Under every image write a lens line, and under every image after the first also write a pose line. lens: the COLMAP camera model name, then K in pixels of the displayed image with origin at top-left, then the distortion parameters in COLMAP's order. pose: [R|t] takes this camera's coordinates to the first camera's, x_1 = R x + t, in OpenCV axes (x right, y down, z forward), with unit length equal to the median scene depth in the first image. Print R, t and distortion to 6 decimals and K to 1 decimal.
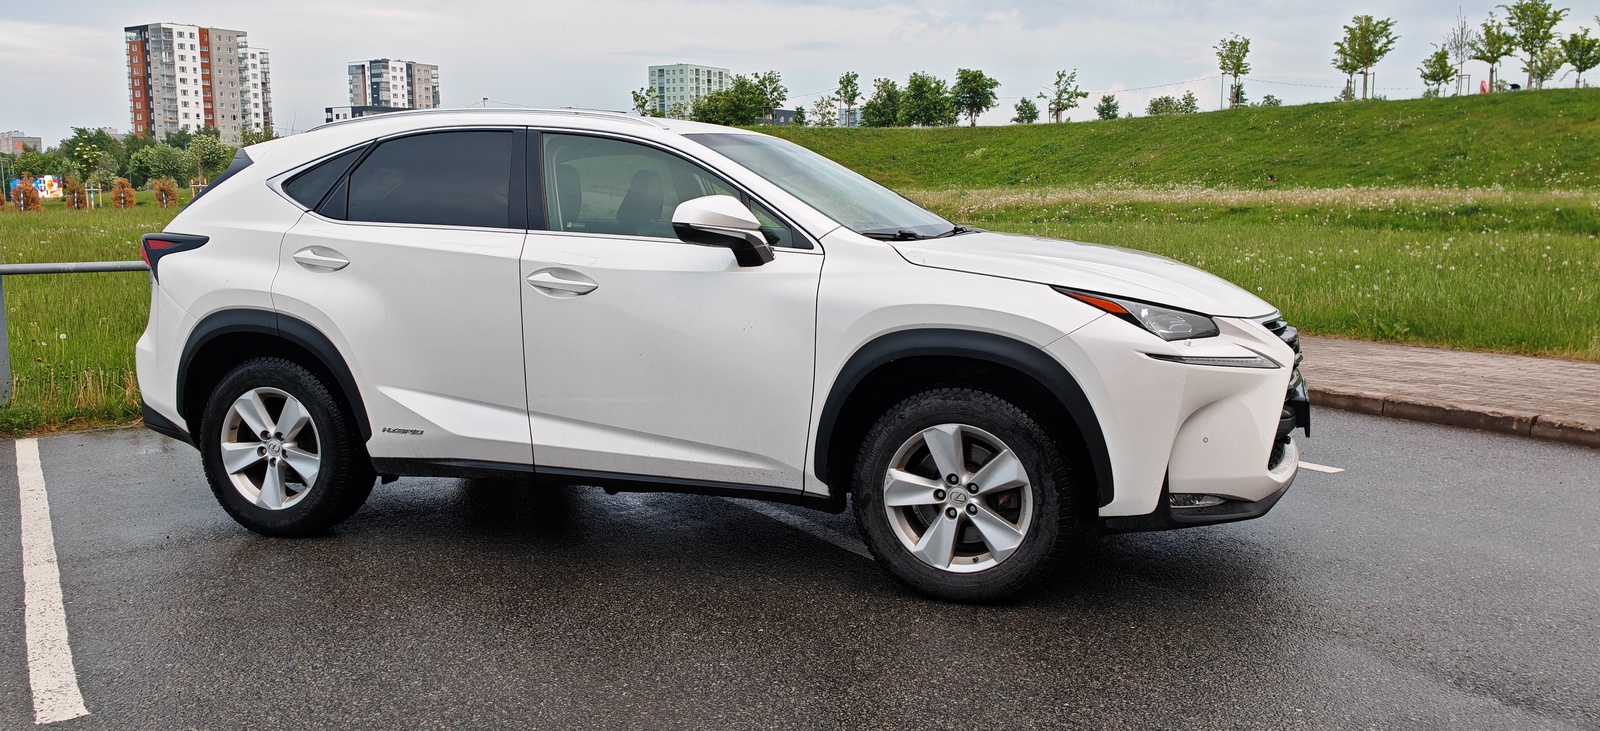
lens RADIAL K [[1331.4, 0, 800.0], [0, 1331.4, 365.5], [0, 0, 1]] dist [0.028683, -0.000468]
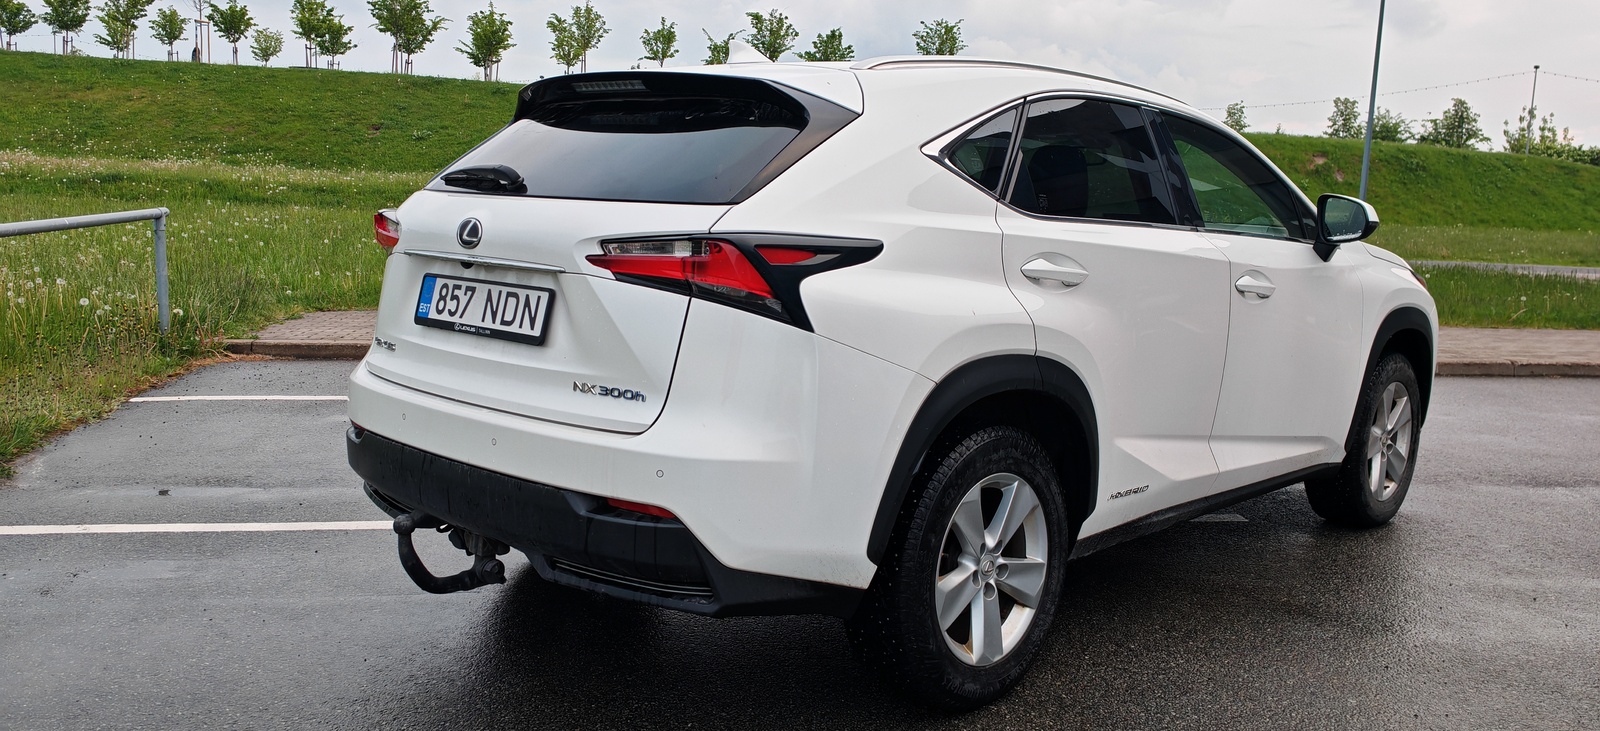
lens RADIAL K [[1331.4, 0, 800.0], [0, 1331.4, 365.5], [0, 0, 1]] dist [0.028683, -0.000468]
pose [[0.424655, -0.108461, 0.898835, -1.007202], [0.084885, 0.993195, 0.079743, -0.094841], [-0.901367, 0.042434, 0.430971, 0.802803]]
